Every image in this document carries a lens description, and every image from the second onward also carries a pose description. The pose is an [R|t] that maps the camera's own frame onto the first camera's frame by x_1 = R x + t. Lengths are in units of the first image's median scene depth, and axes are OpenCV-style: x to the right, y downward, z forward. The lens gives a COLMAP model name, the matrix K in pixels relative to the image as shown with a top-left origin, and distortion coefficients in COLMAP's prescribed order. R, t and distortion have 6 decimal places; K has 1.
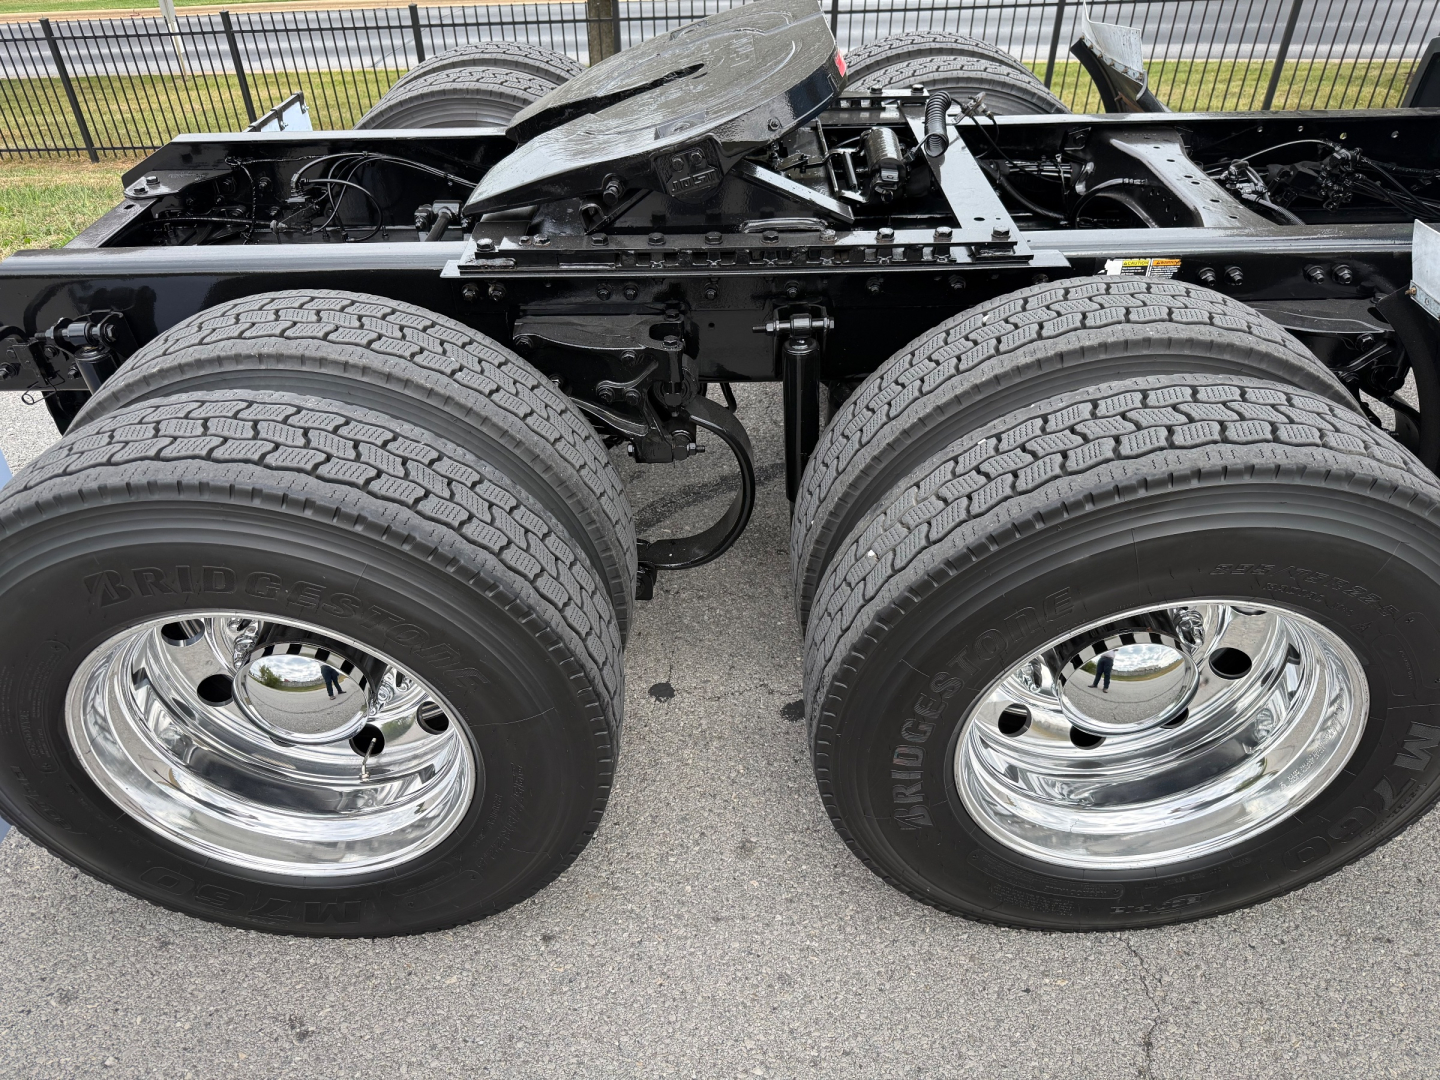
lens RADIAL K [[1012.0, 0, 720.0], [0, 1012.0, 540.0], [0, 0, 1]] dist [-0.041216, 0.004935]
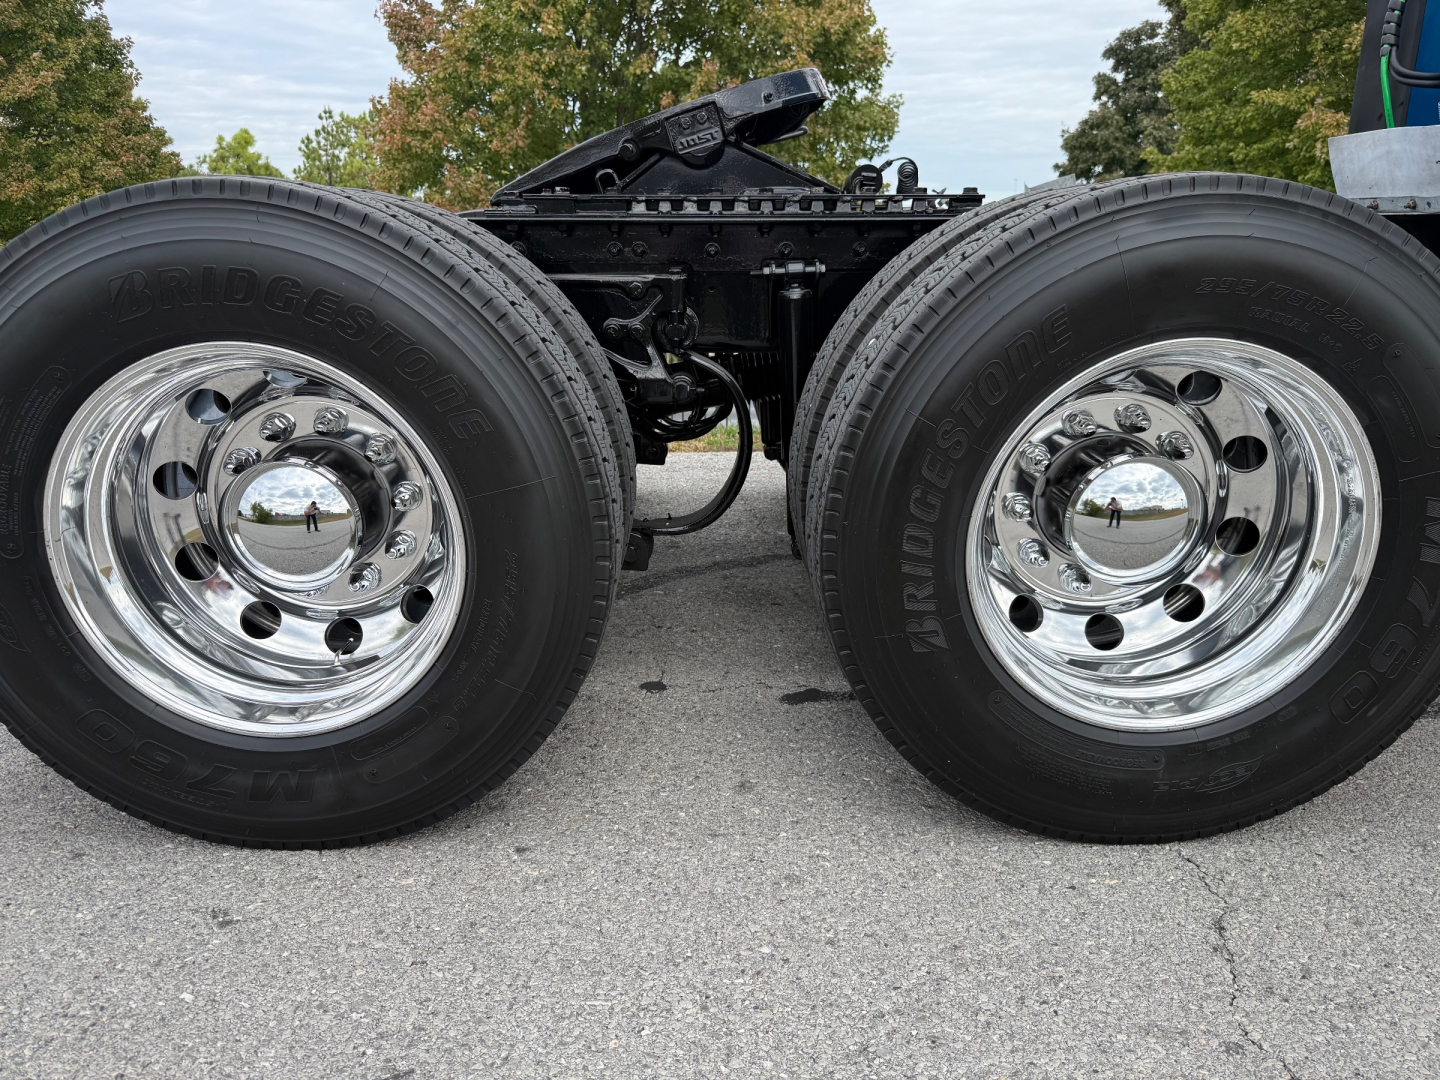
lens RADIAL K [[1036.1, 0, 713.8], [0, 1036.1, 616.6], [0, 0, 1]] dist [-0.027419, -0.006814]
pose [[0.999820, 0.012166, 0.014560, -0.020183], [-0.006354, 0.937755, -0.347239, 0.543280], [-0.017878, 0.347084, 0.937663, 0.083396]]
